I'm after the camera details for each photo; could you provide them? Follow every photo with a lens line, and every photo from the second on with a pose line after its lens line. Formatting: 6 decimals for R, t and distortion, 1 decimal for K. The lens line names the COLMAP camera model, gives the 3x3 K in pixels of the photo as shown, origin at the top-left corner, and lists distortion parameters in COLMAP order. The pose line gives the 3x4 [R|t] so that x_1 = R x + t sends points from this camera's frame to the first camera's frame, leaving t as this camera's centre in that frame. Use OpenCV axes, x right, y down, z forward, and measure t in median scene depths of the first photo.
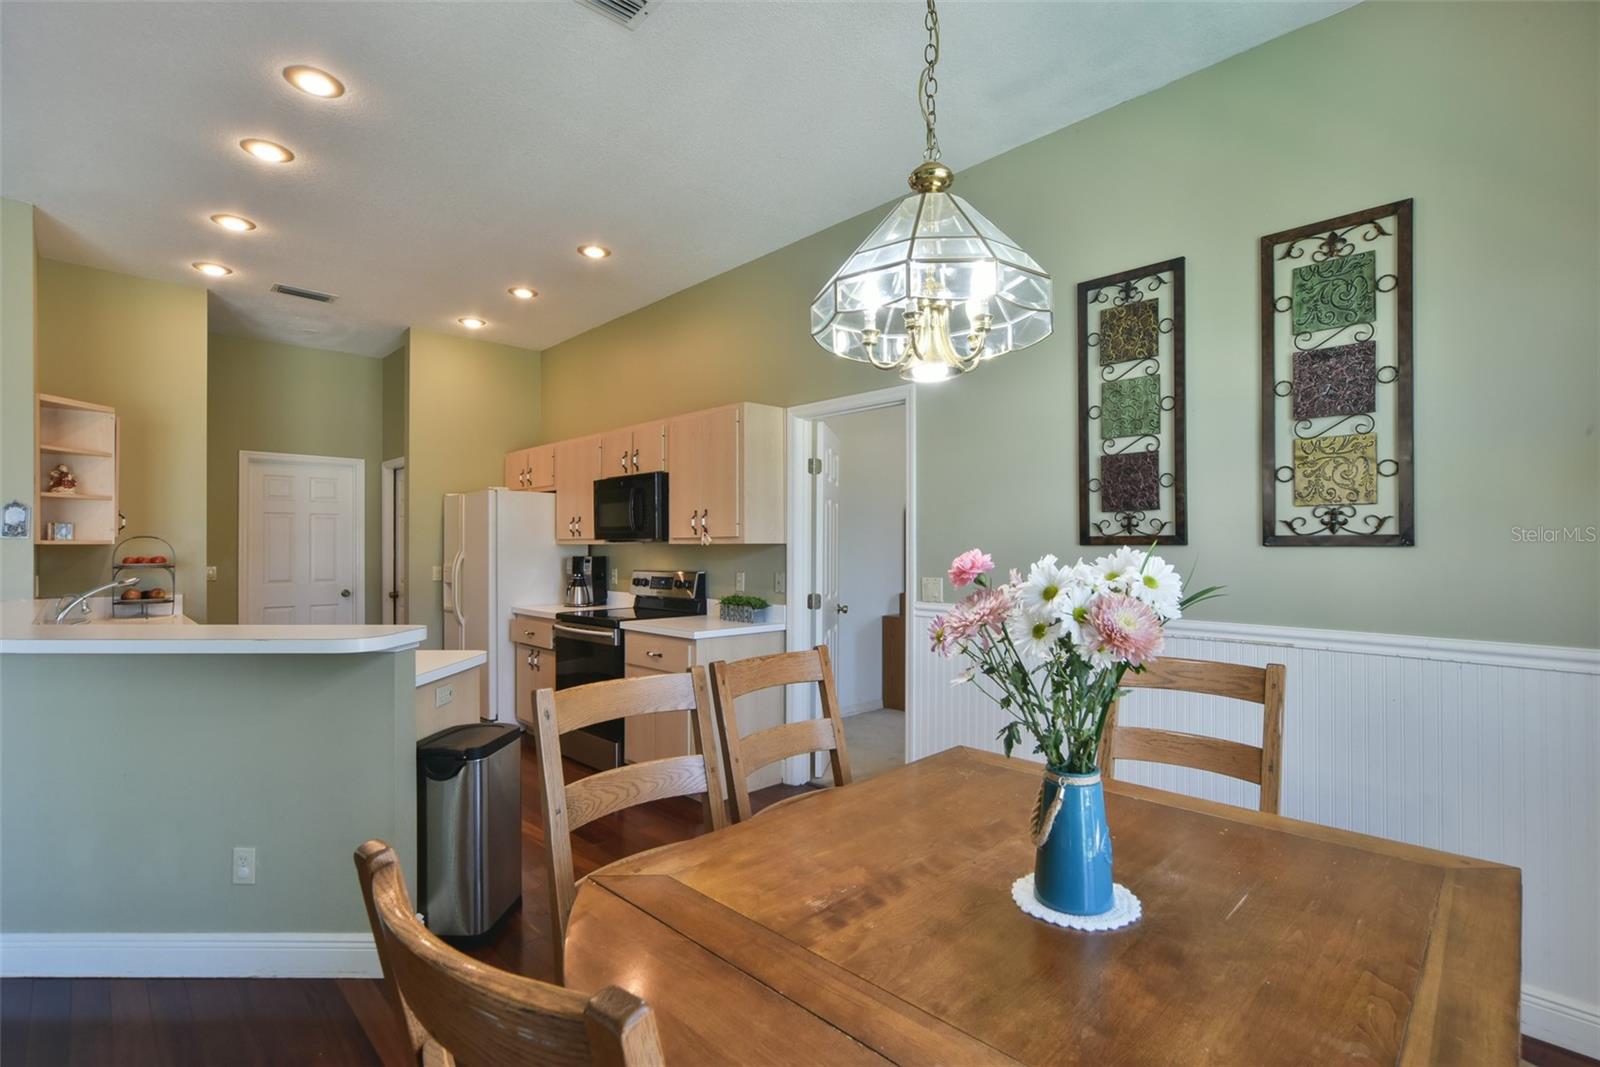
lens RADIAL K [[743.0, 0, 807.3], [0, 743.0, 544.7], [0, 0, 1]] dist [-0.005930, 0.001079]
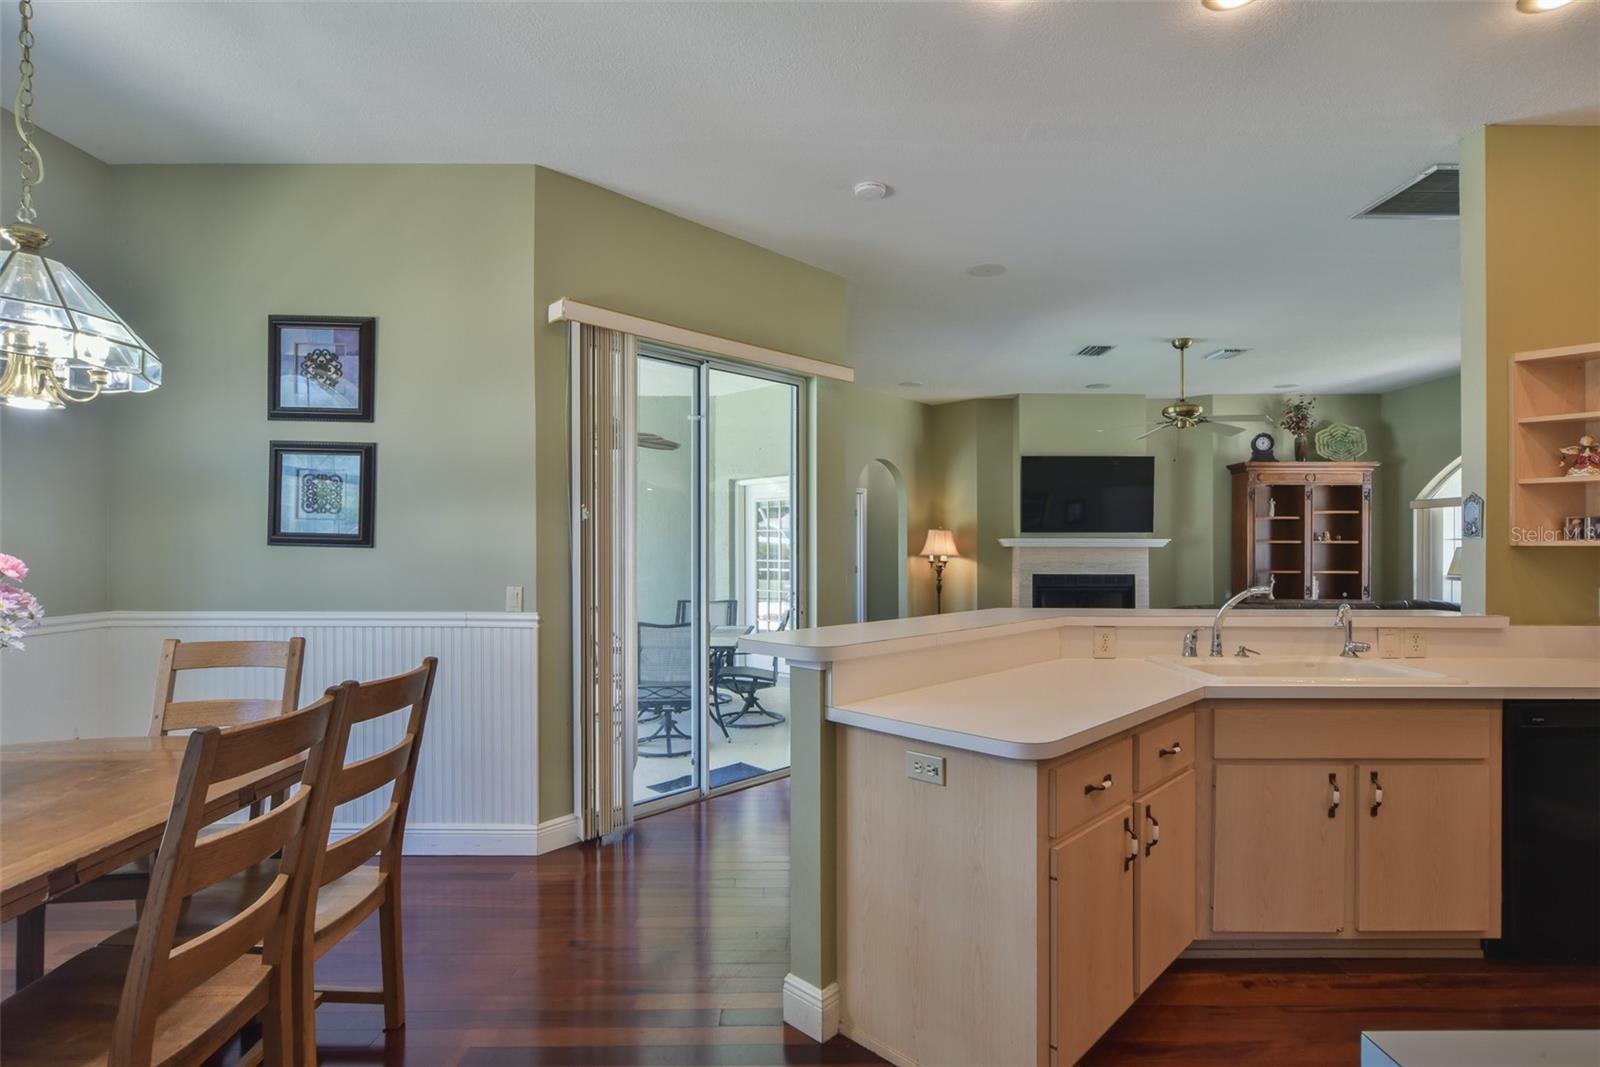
lens RADIAL K [[780.3, 0, 816.5], [0, 780.3, 545.4], [0, 0, 1]] dist [-0.004561, 0.000532]
pose [[-0.693454, -0.000253, -0.720501, 0.077659], [0.001242, 0.999998, -0.001547, -0.000449], [0.720500, -0.001968, -0.693452, 1.081869]]
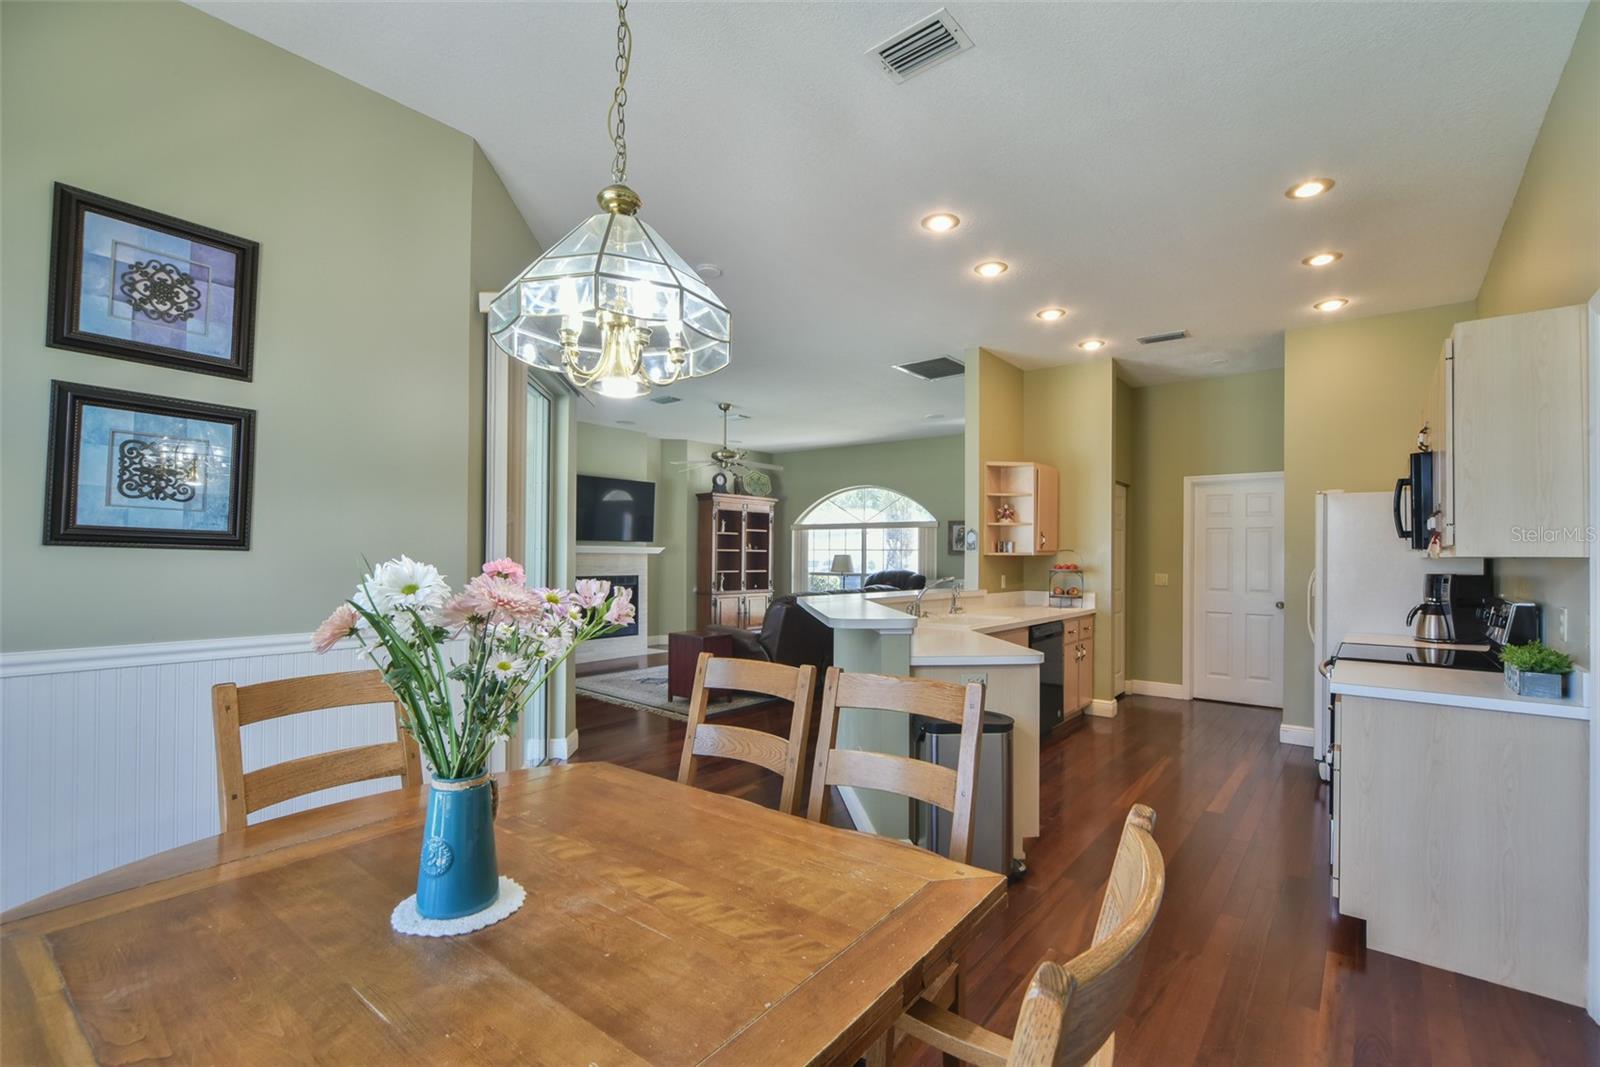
lens RADIAL K [[705.0, 0, 815.9], [0, 705.0, 547.0], [0, 0, 1]] dist [-0.009267, 0.002285]
pose [[0.121992, -0.008839, -0.992492, 0.464759], [-0.007002, 0.999928, -0.009766, -0.000213], [0.992506, 0.008141, 0.121921, 0.460796]]
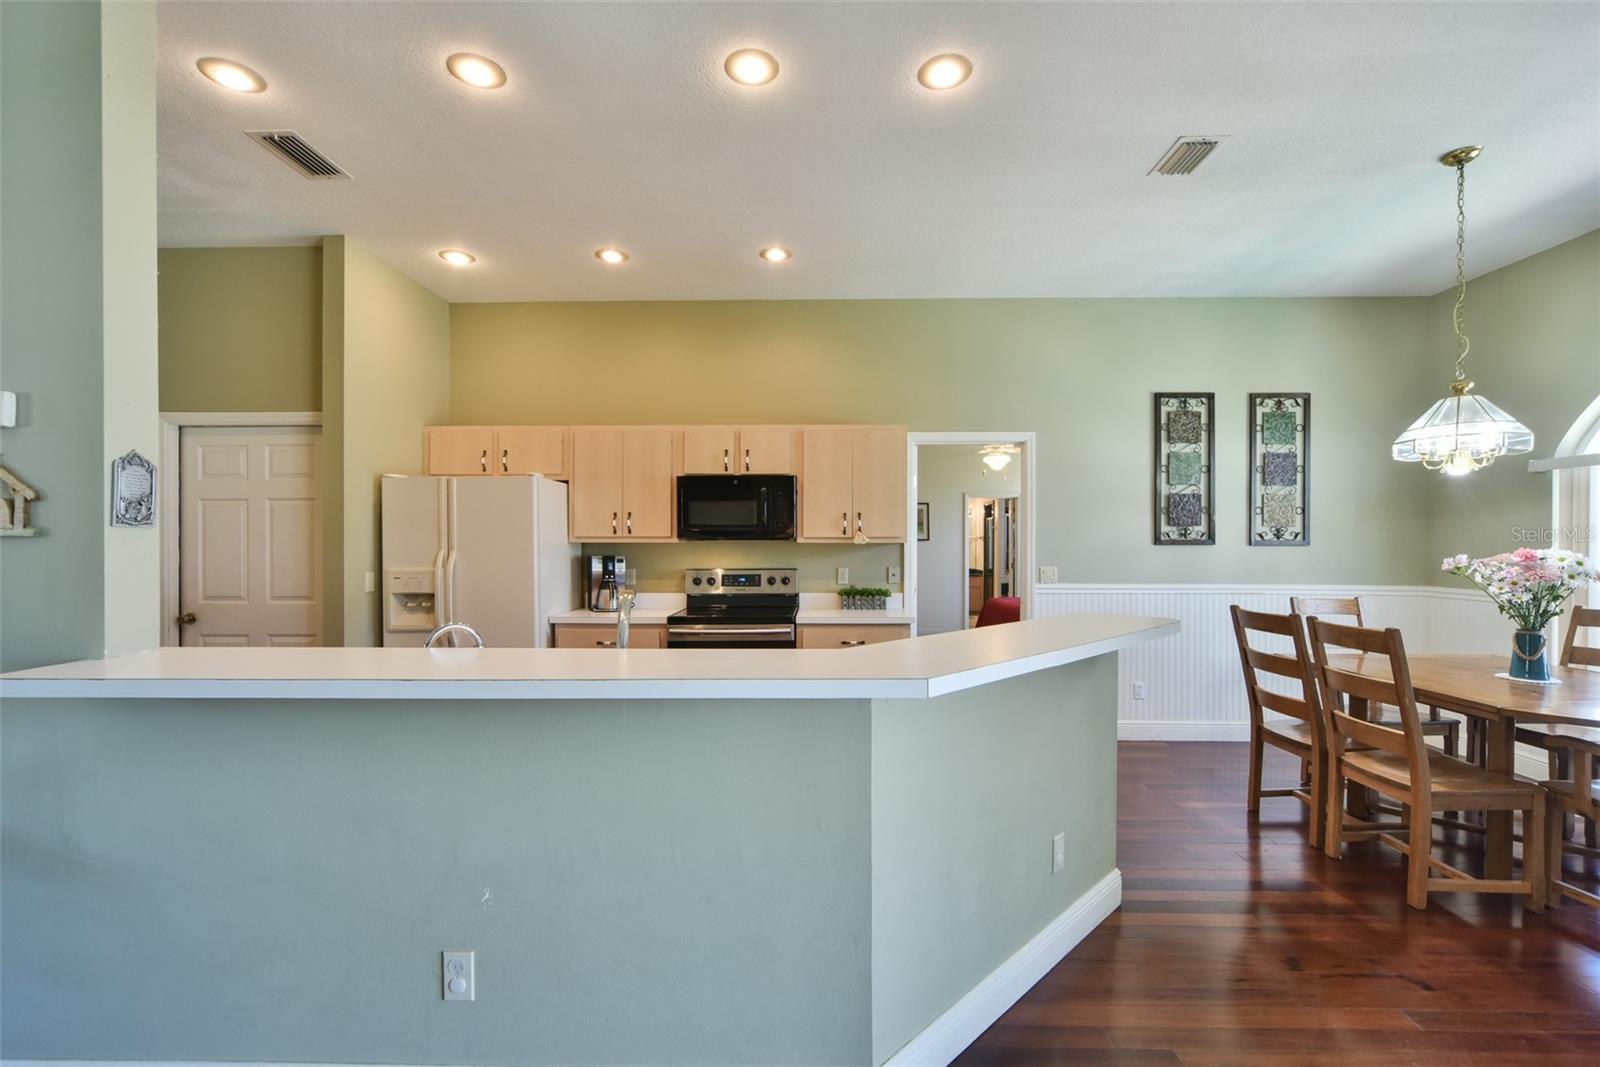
lens RADIAL K [[670.4, 0, 819.2], [0, 670.4, 544.3], [0, 0, 1]] dist [-0.006734, 0.001661]
pose [[0.717701, 0.001321, 0.696350, -1.059031], [-0.003023, 0.999995, 0.001219, 0.000115], [-0.696344, -0.002980, 0.717702, 0.357203]]
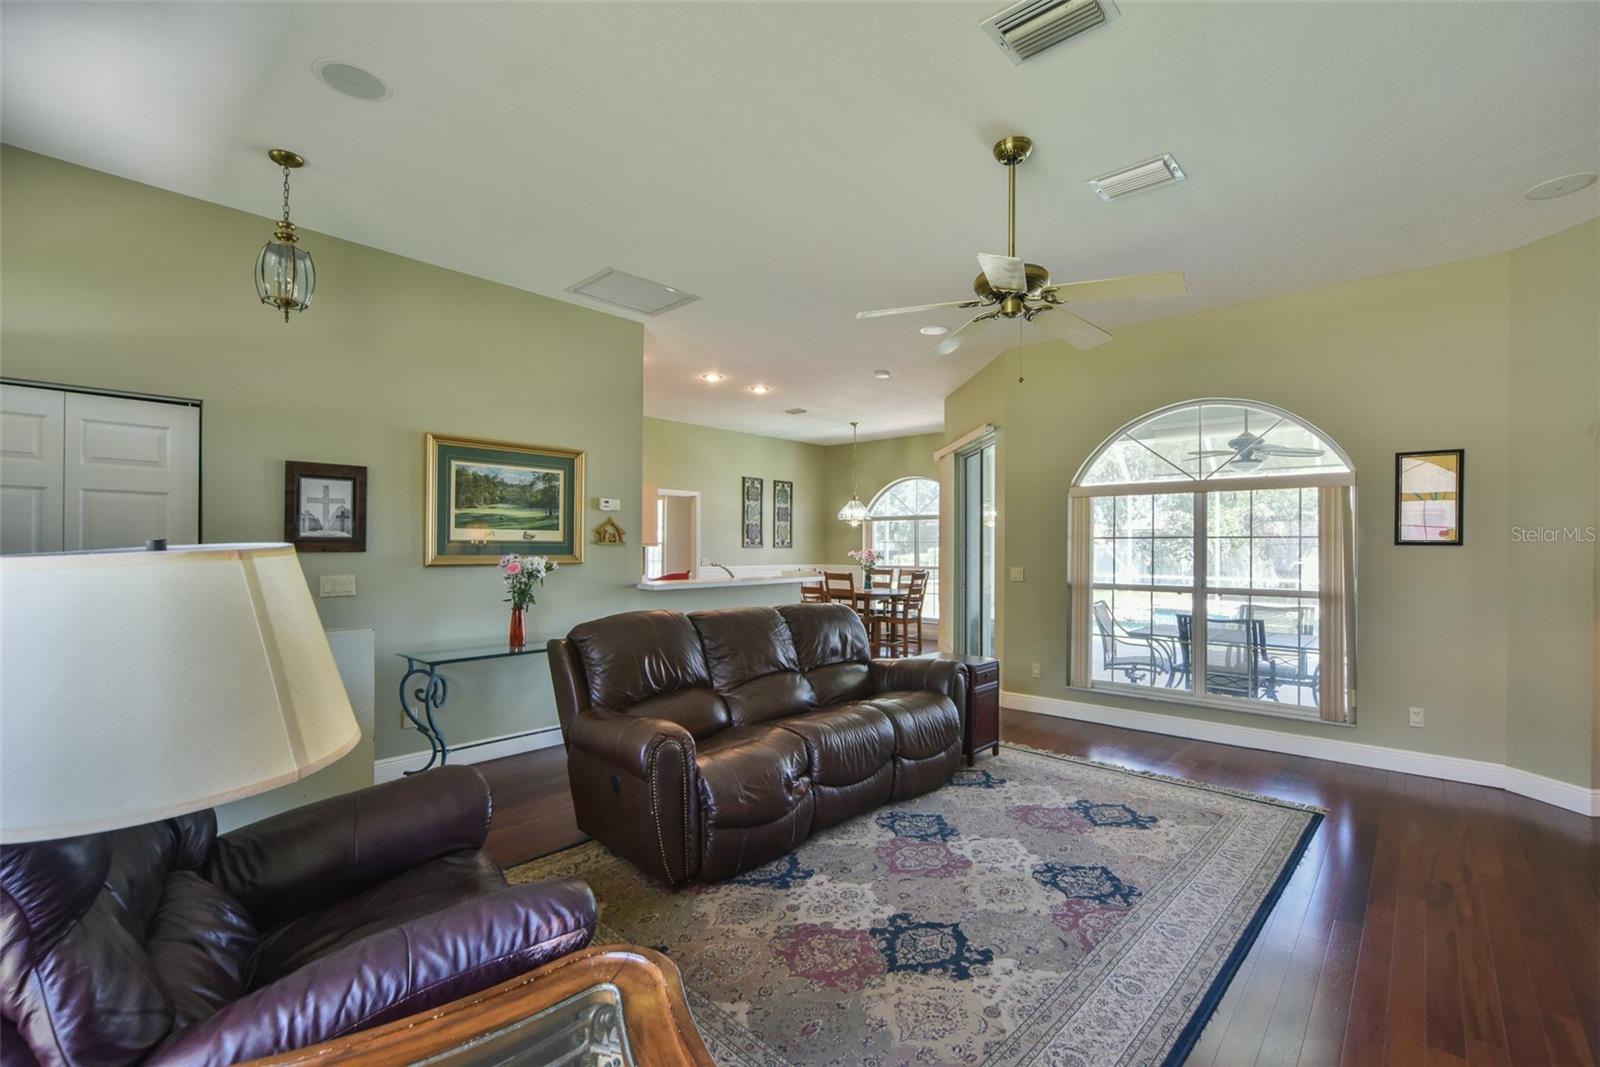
lens RADIAL K [[705.0, 0, 810.3], [0, 705.0, 548.2], [0, 0, 1]] dist [-0.009267, 0.002285]
pose [[-0.061275, -0.000371, 0.998121, -2.629485], [-0.005308, 0.999986, 0.000045, 0.002013], [-0.998107, -0.005296, -0.061276, 0.733553]]
